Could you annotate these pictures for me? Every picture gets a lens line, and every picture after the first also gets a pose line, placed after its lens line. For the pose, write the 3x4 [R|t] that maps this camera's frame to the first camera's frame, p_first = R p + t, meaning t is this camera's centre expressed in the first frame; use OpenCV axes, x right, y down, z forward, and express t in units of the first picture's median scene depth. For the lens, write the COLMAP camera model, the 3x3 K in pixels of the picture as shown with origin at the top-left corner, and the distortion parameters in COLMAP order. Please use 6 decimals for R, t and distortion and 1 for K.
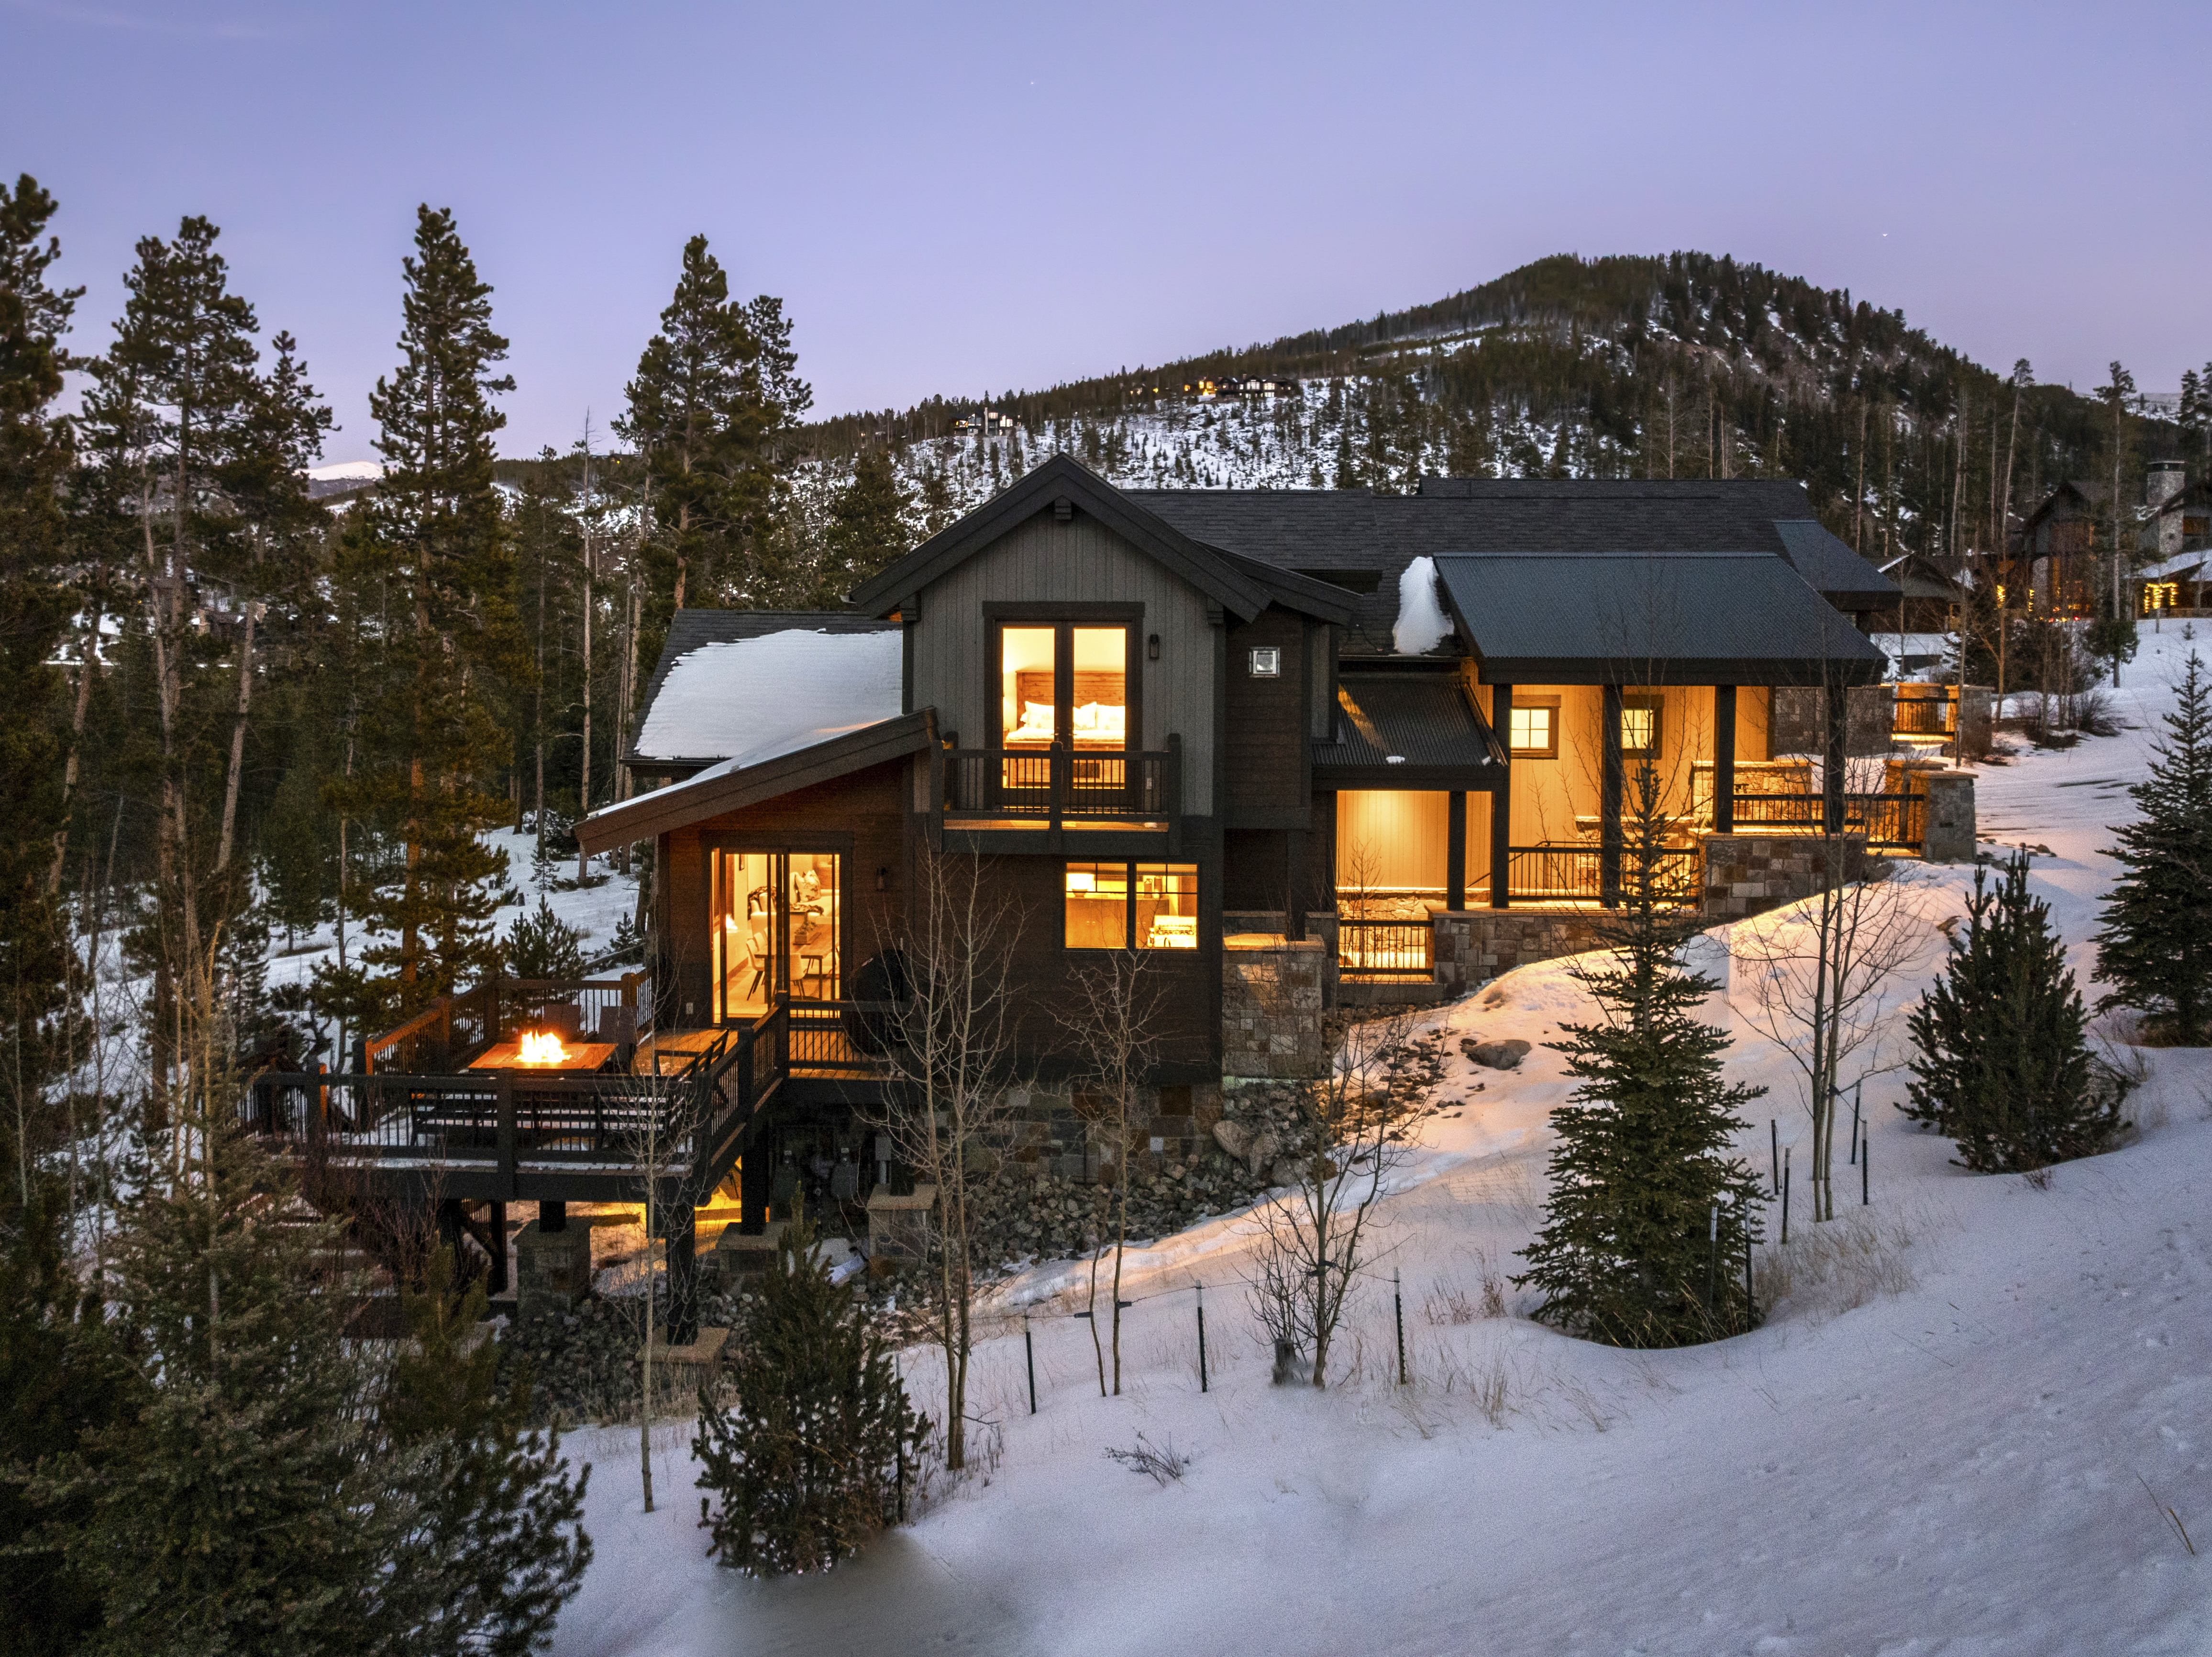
lens RADIAL K [[1713.0, 0, 1104.3], [0, 1713.0, 831.4], [0, 0, 1]] dist [-0.017180, -0.011109]
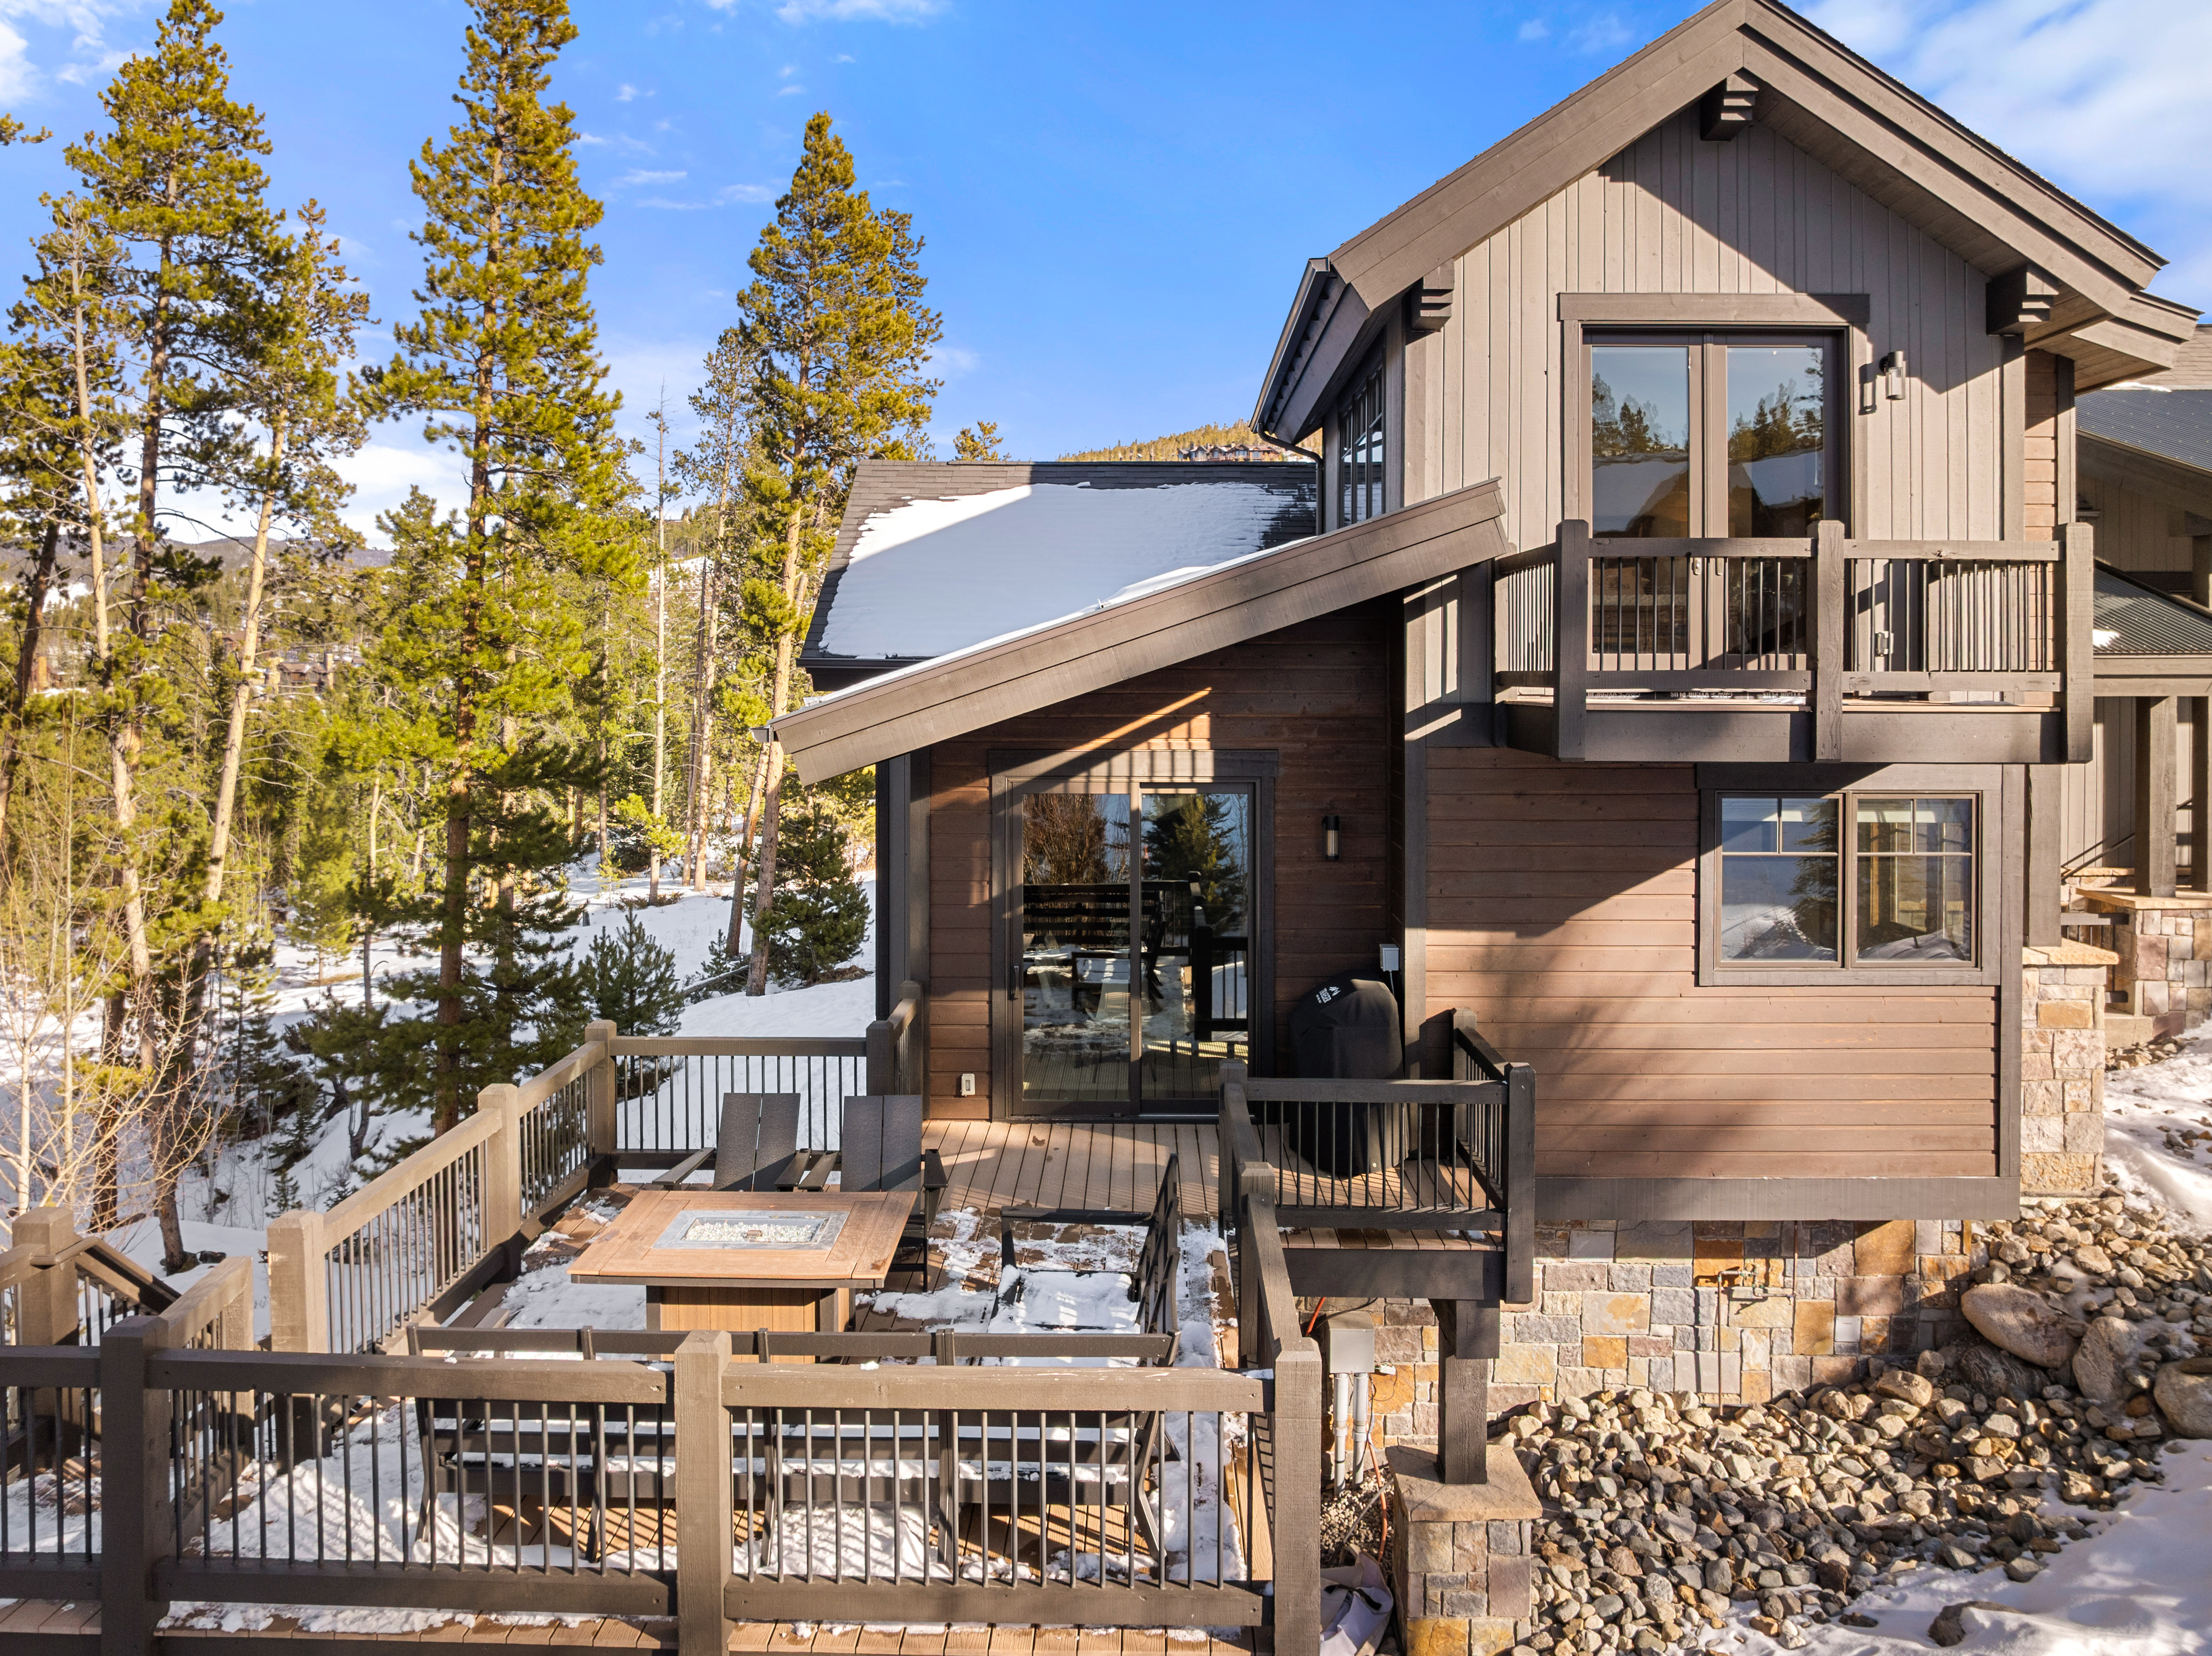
lens RADIAL K [[1646.9, 0, 1173.5], [0, 1646.9, 752.9], [0, 0, 1]] dist [-0.044518, 0.006350]
pose [[0.999679, -0.007513, 0.024202, -0.103496], [0.009042, 0.997929, -0.063681, 0.018332], [-0.023673, 0.063879, 0.997677, 0.261282]]
